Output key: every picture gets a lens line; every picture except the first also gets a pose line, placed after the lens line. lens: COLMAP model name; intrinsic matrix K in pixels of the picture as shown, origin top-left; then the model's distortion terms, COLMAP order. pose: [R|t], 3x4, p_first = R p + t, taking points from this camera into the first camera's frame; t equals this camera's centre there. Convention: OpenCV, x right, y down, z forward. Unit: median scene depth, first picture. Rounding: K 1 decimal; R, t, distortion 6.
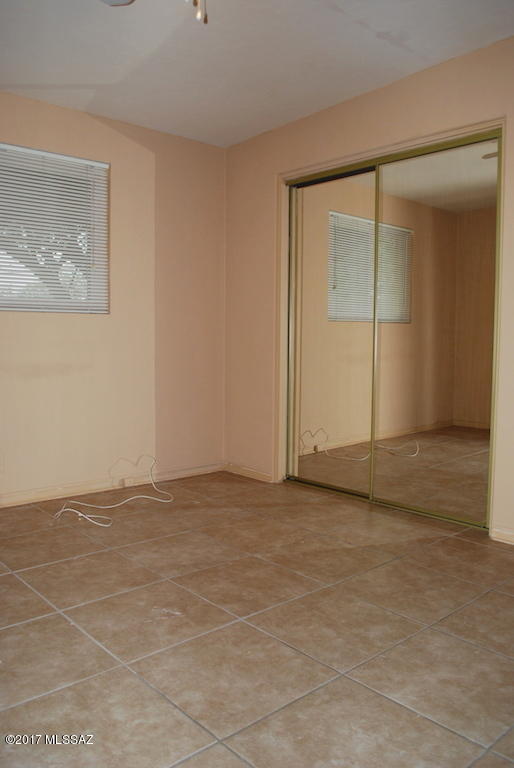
lens RADIAL K [[628.6, 0, 257.0], [0, 628.6, 384.0], [0, 0, 1]] dist [-0.084755, 0.010701]
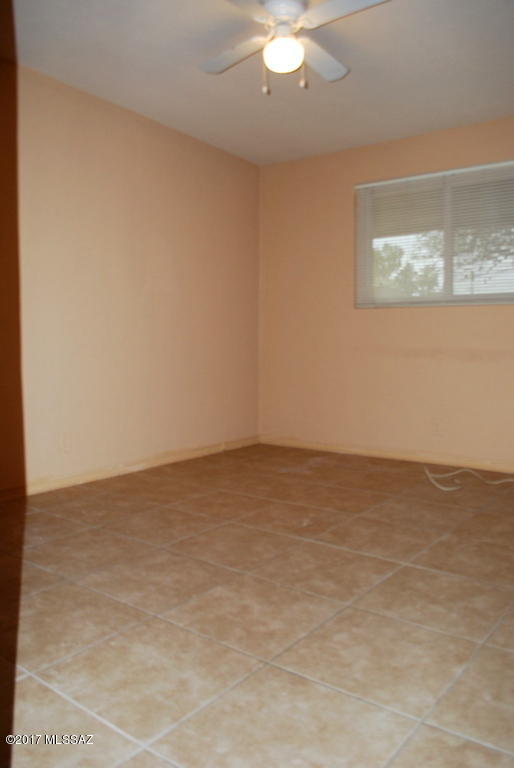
lens RADIAL K [[628.6, 0, 257.0], [0, 628.6, 384.0], [0, 0, 1]] dist [-0.084755, 0.010701]
pose [[0.153345, 0.064479, -0.986067, 1.132823], [-0.069526, 0.996100, 0.054323, -0.007480], [0.985724, 0.060227, 0.157230, 0.622685]]
